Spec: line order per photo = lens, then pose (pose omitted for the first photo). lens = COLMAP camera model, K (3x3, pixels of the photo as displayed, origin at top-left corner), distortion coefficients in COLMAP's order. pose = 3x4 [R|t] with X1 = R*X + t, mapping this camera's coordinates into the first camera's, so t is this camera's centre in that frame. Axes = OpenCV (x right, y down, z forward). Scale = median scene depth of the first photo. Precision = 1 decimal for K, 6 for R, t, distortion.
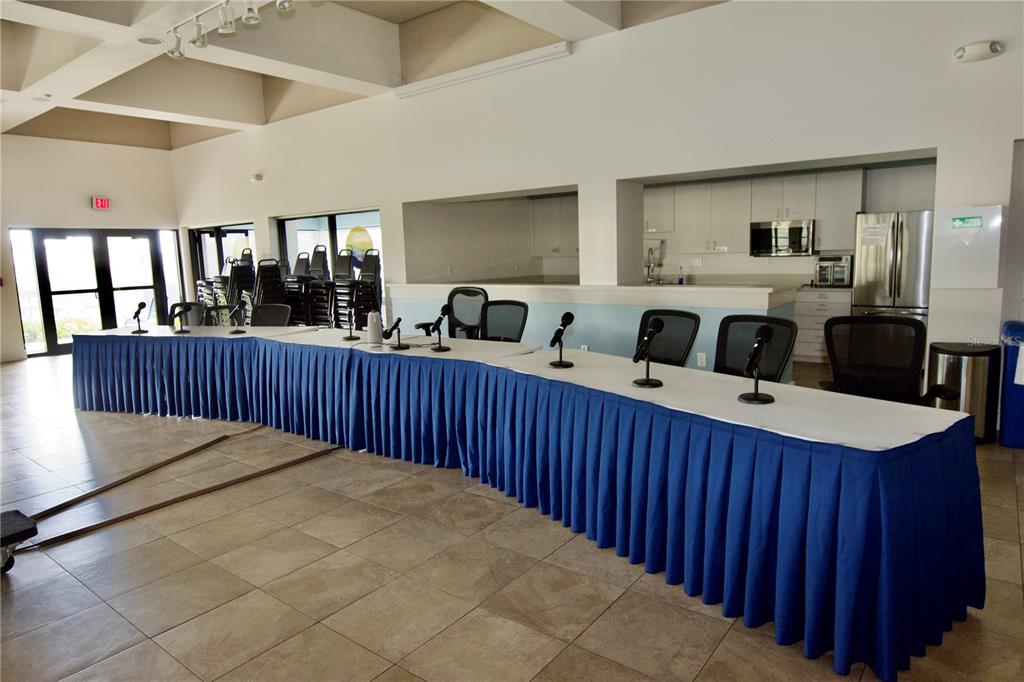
lens RADIAL K [[621.4, 0, 512.0], [0, 621.4, 341.0], [0, 0, 1]] dist [-0.006128, 0.000129]
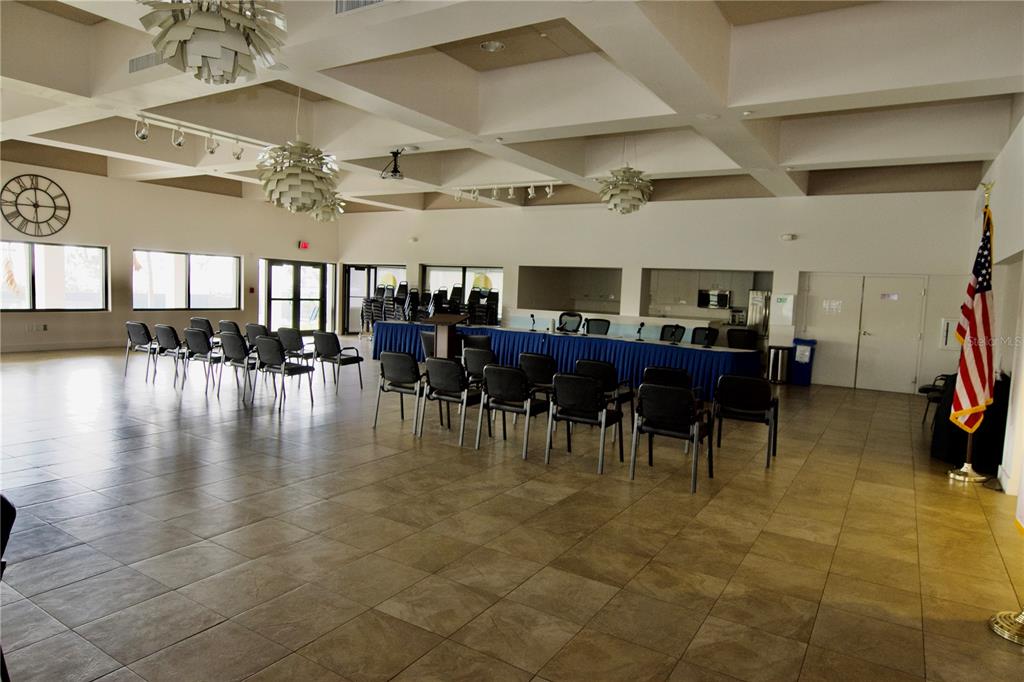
lens RADIAL K [[624.0, 0, 512.0], [0, 624.0, 341.0], [0, 0, 1]] dist [0.002073, 0.000104]
pose [[0.992615, 0.063924, 0.103099, -0.351007], [-0.057822, 0.996454, -0.061123, 0.110048], [-0.106640, 0.054710, 0.992791, -0.786002]]
